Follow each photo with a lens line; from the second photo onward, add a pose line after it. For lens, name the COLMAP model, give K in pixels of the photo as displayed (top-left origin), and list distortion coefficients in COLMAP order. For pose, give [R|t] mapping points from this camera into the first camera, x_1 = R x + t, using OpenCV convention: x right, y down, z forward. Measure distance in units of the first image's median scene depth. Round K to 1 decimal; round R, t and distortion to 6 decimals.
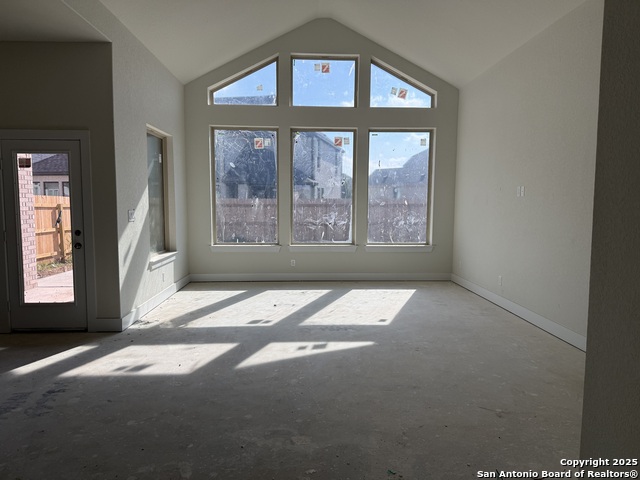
lens RADIAL K [[460.3, 0, 320.0], [0, 460.3, 240.0], [0, 0, 1]] dist [0.072179, -0.077722]
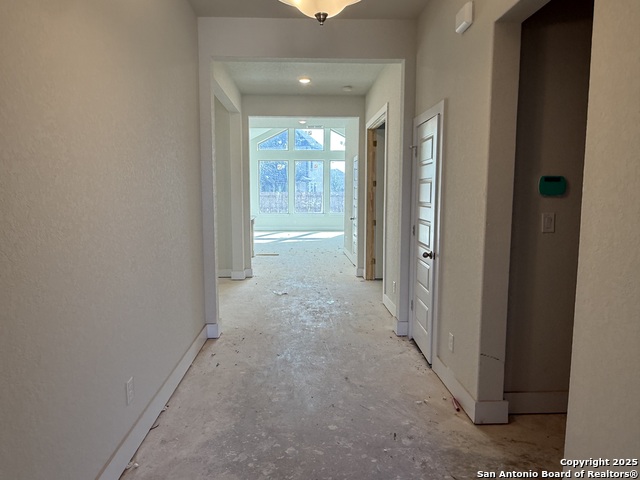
lens RADIAL K [[430.7, 0, 320.0], [0, 430.7, 240.0], [0, 0, 1]] dist [0.000392, -0.000003]
pose [[0.999931, -0.007528, 0.008984, 0.037329], [0.007330, 0.999733, 0.021903, 0.087269], [-0.009147, -0.021836, 0.999720, -0.984045]]
